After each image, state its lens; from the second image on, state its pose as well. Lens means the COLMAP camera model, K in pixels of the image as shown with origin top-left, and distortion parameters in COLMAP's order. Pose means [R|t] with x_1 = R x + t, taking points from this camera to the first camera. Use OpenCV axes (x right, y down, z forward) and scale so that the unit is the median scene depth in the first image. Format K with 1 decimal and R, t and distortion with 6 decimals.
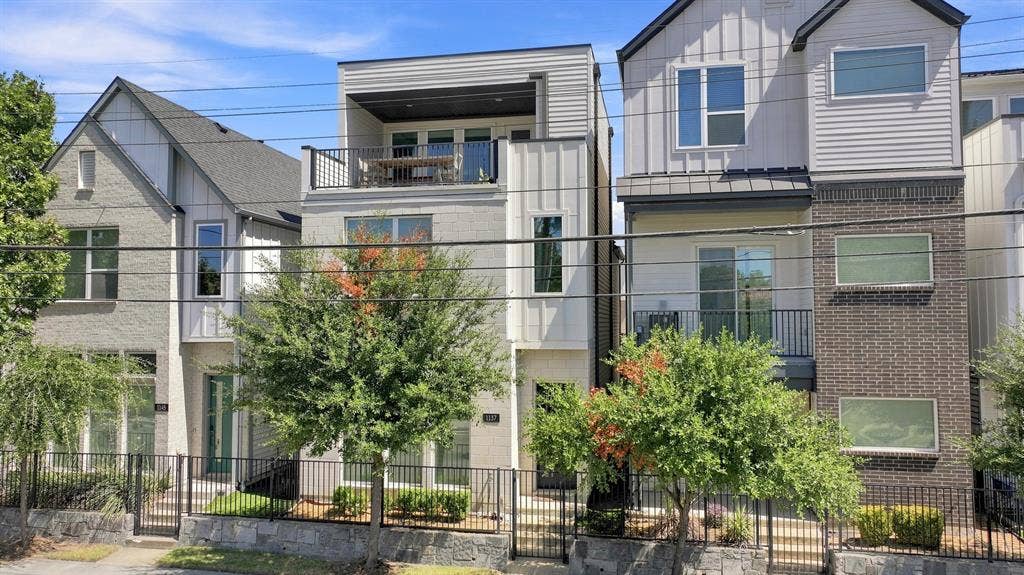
lens RADIAL K [[737.6, 0, 511.8], [0, 737.6, 288.4], [0, 0, 1]] dist [0.004684, 0.000629]
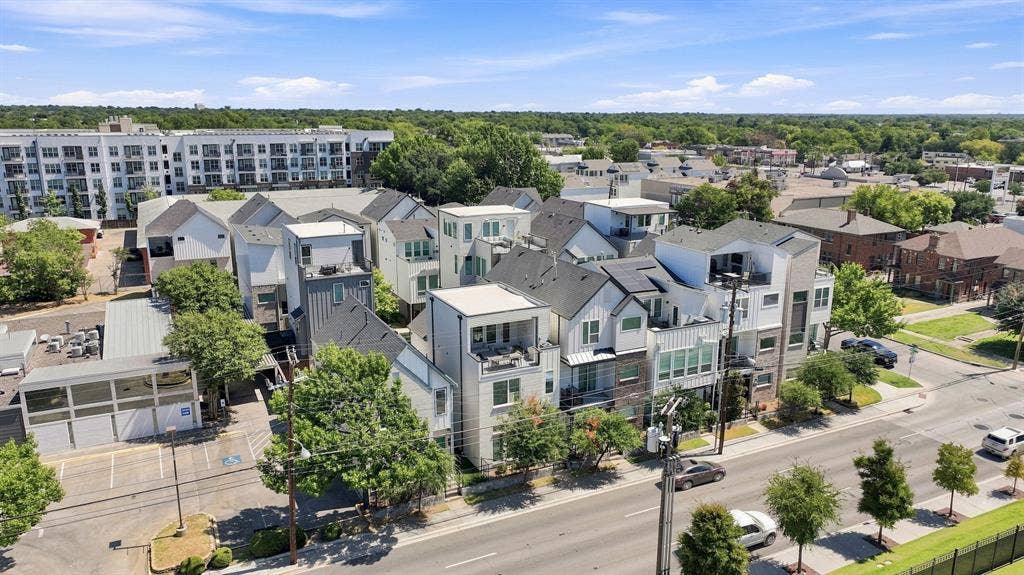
lens RADIAL K [[737.6, 0, 512.2], [0, 737.6, 287.7], [0, 0, 1]] dist [0.004684, 0.000629]
pose [[0.796419, -0.141818, 0.587882, -1.955392], [-0.025886, 0.963229, 0.267433, -1.328980], [-0.604191, -0.228207, 0.763462, -1.296790]]
